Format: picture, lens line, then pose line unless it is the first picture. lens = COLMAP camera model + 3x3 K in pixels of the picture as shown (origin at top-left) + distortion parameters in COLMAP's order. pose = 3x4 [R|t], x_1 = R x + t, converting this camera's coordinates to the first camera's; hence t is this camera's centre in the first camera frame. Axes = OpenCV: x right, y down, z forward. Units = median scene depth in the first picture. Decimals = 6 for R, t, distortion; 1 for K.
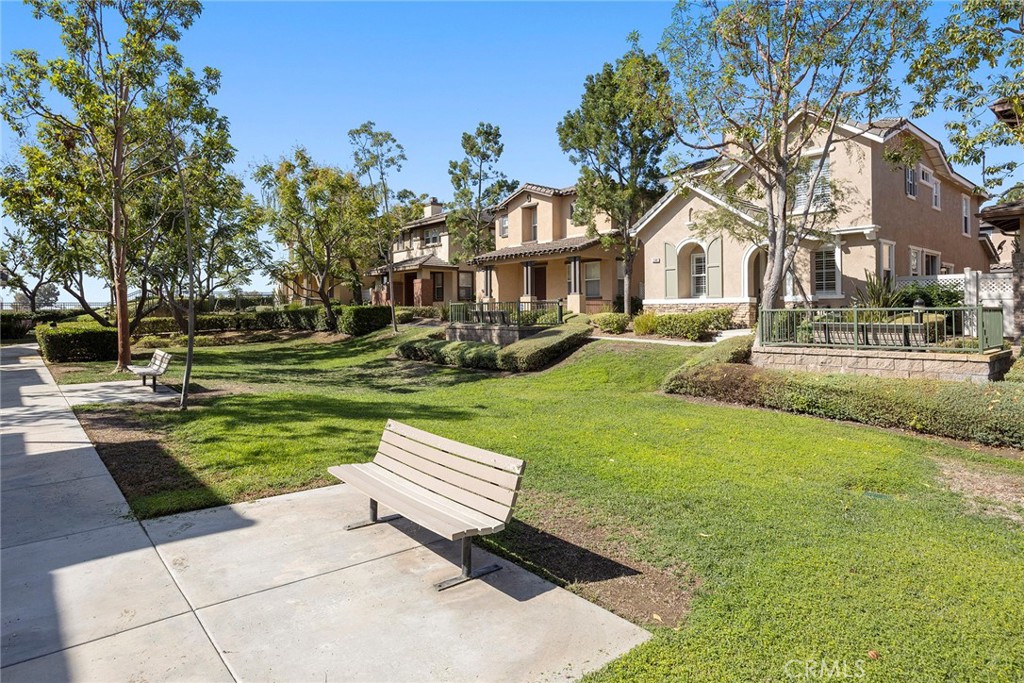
lens RADIAL K [[582.1, 0, 498.0], [0, 582.1, 309.8], [0, 0, 1]] dist [-0.006876, -0.001823]
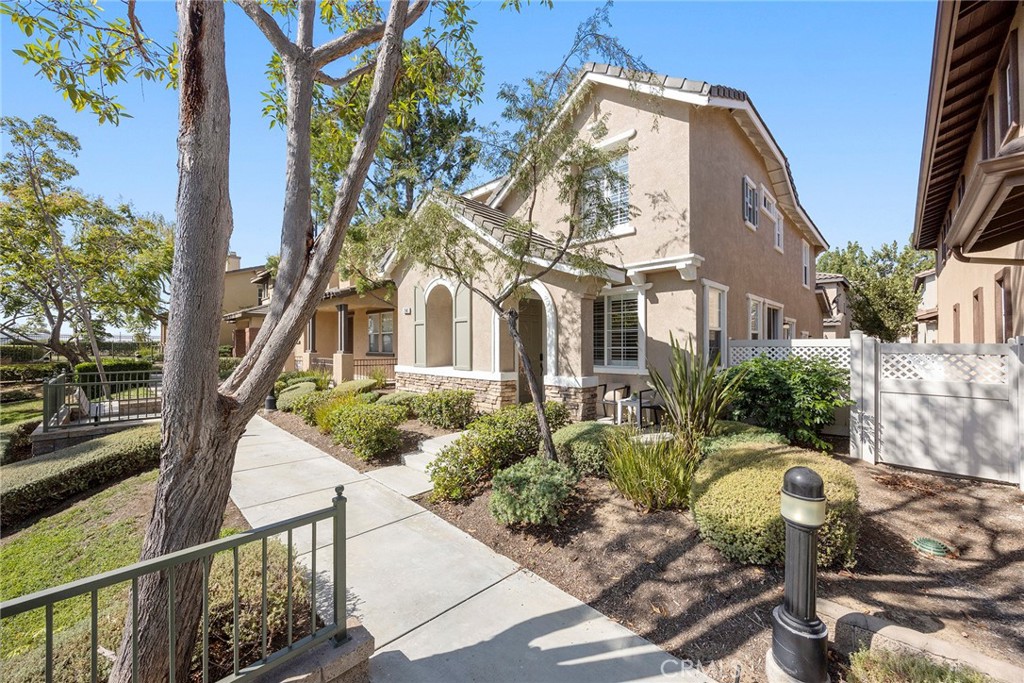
lens RADIAL K [[391.0, 0, 513.2], [0, 391.0, 342.7], [0, 0, 1]] dist [0.002941, 0.000101]
pose [[0.995835, 0.005516, 0.091009, 0.409958], [-0.005260, 0.999981, -0.003055, -0.052138], [-0.091024, 0.002564, 0.995845, 0.591435]]
